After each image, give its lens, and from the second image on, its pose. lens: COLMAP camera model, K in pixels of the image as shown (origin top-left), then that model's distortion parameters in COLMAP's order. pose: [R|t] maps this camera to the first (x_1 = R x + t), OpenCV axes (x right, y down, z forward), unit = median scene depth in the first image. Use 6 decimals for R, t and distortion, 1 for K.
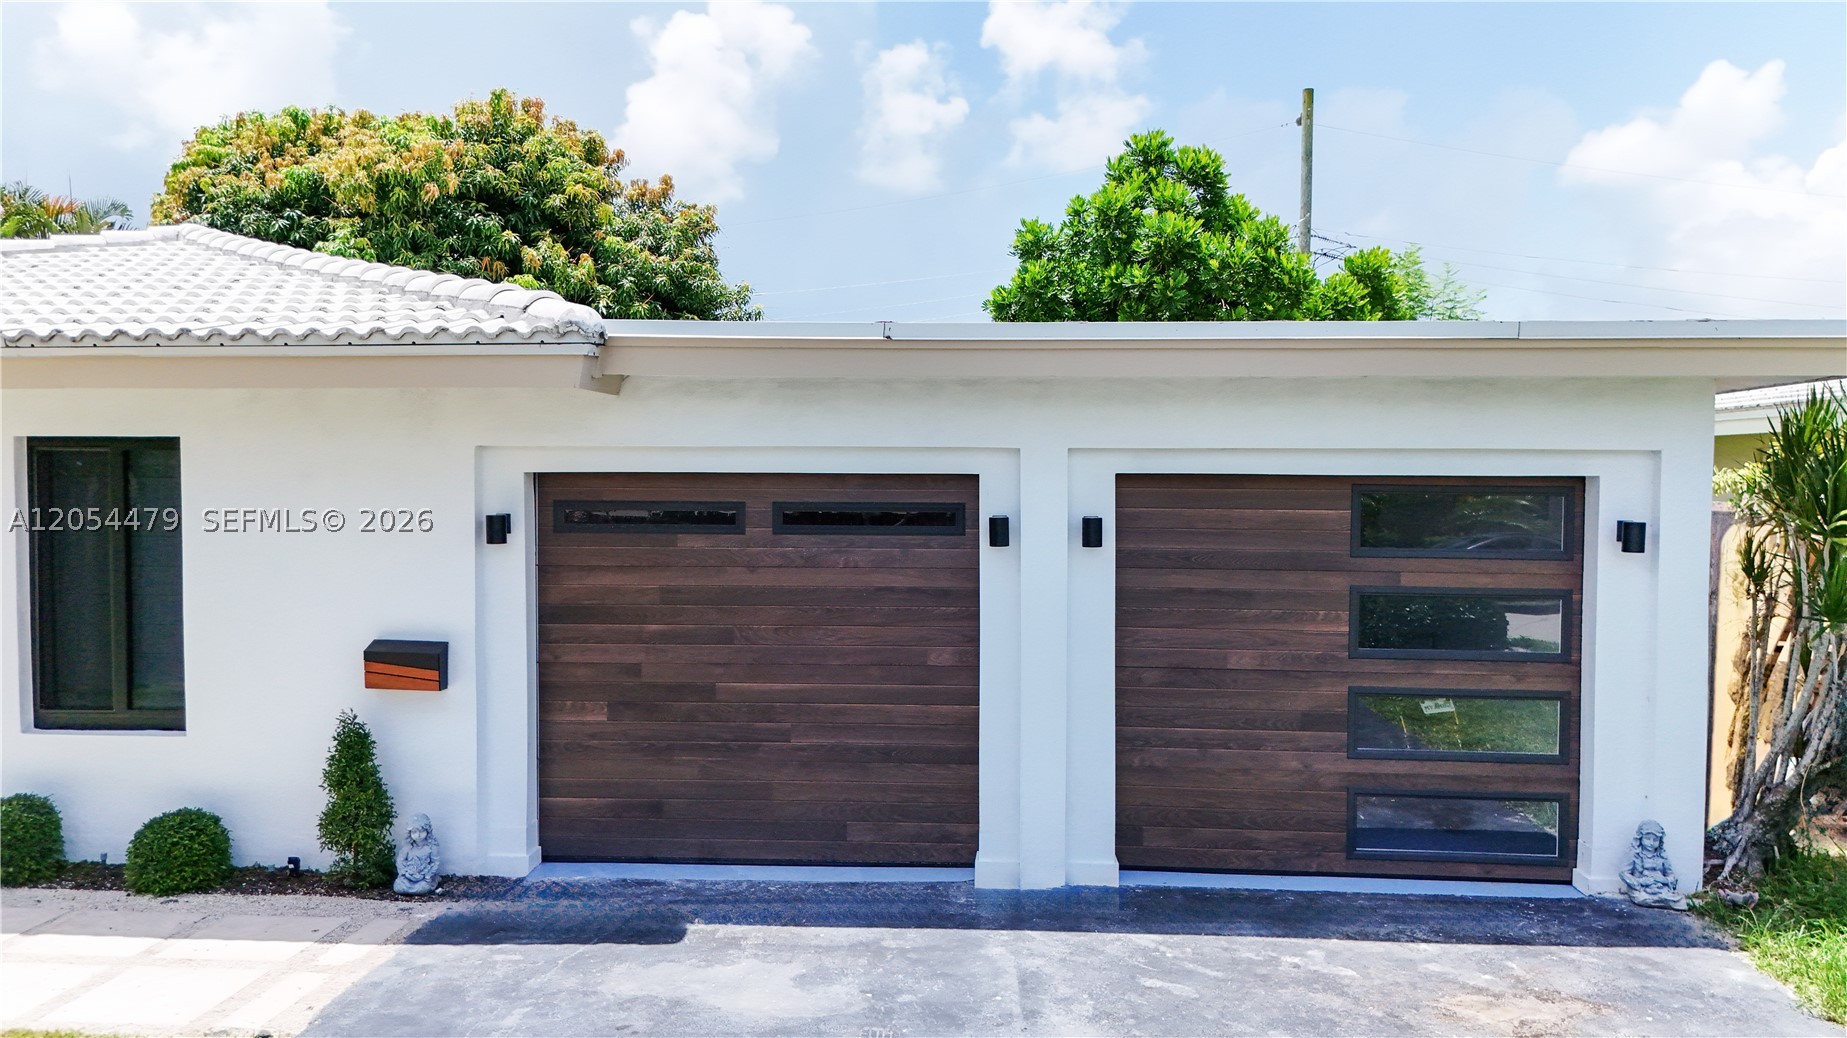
lens RADIAL K [[1380.2, 0, 923.5], [0, 1380.2, 519.0], [0, 0, 1]] dist [0.067091, -0.090936]
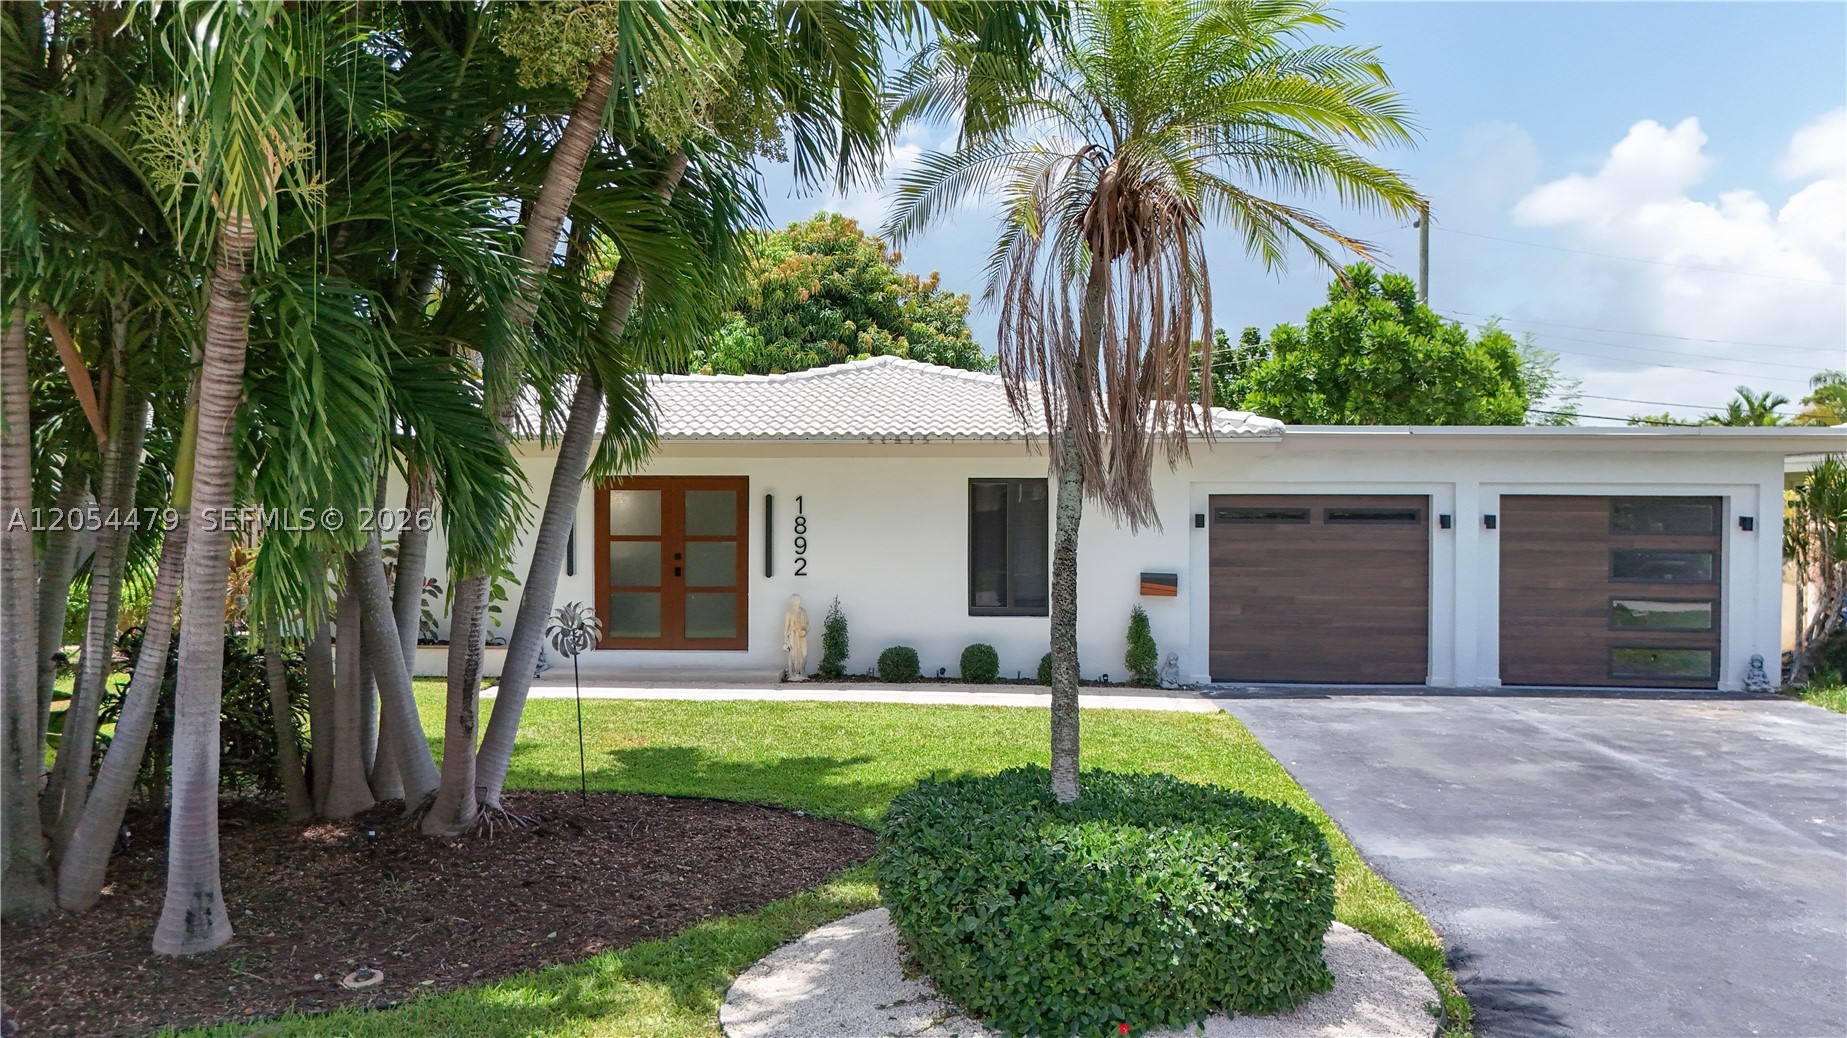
lens RADIAL K [[1360.9, 0, 923.5], [0, 1360.9, 519.0], [0, 0, 1]] dist [0.068754, -0.092536]
pose [[0.999927, 0.000219, -0.012051, -0.686260], [-0.000471, 0.999781, -0.020909, 0.047037], [0.012043, 0.020913, 0.999709, -1.064478]]
